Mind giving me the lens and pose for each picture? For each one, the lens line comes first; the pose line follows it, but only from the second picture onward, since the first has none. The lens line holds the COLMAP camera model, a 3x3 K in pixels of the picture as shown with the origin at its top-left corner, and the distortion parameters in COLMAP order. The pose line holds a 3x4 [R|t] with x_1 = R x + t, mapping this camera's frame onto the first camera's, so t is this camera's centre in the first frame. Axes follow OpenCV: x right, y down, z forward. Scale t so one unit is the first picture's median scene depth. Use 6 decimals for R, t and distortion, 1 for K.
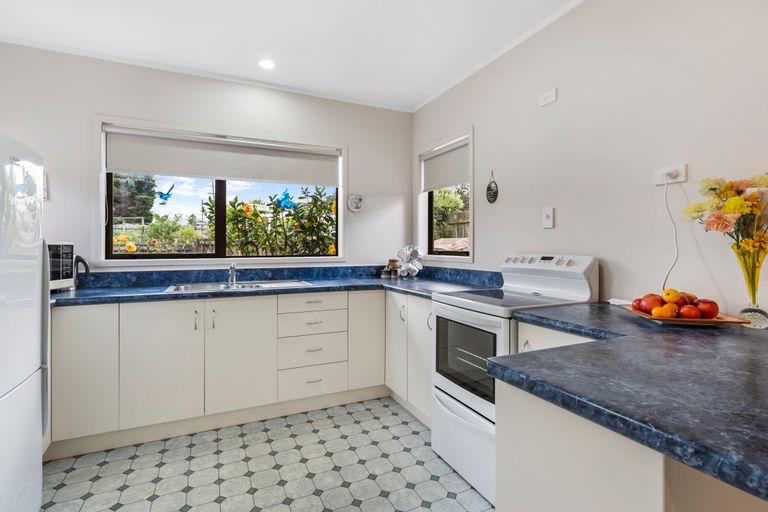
lens RADIAL K [[352.3, 0, 383.2], [0, 352.3, 243.3], [0, 0, 1]] dist [-0.008190, 0.001671]
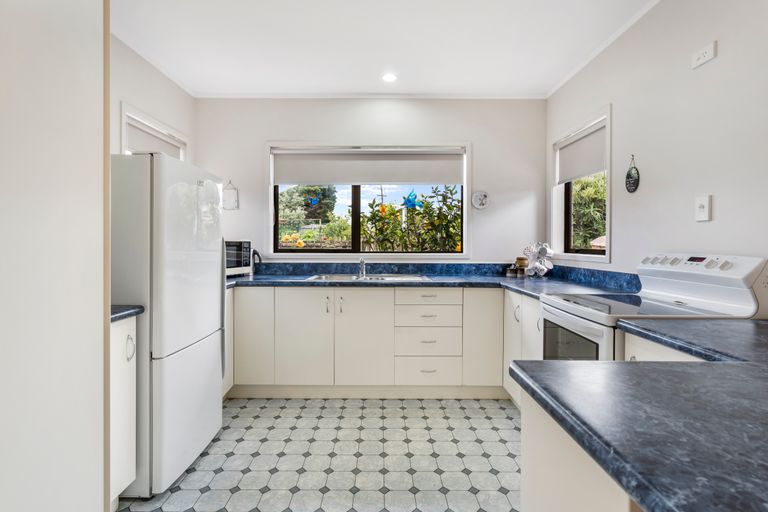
lens RADIAL K [[352.3, 0, 395.3], [0, 352.3, 242.2], [0, 0, 1]] dist [-0.008190, 0.001671]
pose [[0.913552, 0.002335, -0.406714, 0.141519], [-0.000294, 0.999987, 0.005081, 0.000350], [0.406721, -0.004522, 0.913541, -0.002202]]
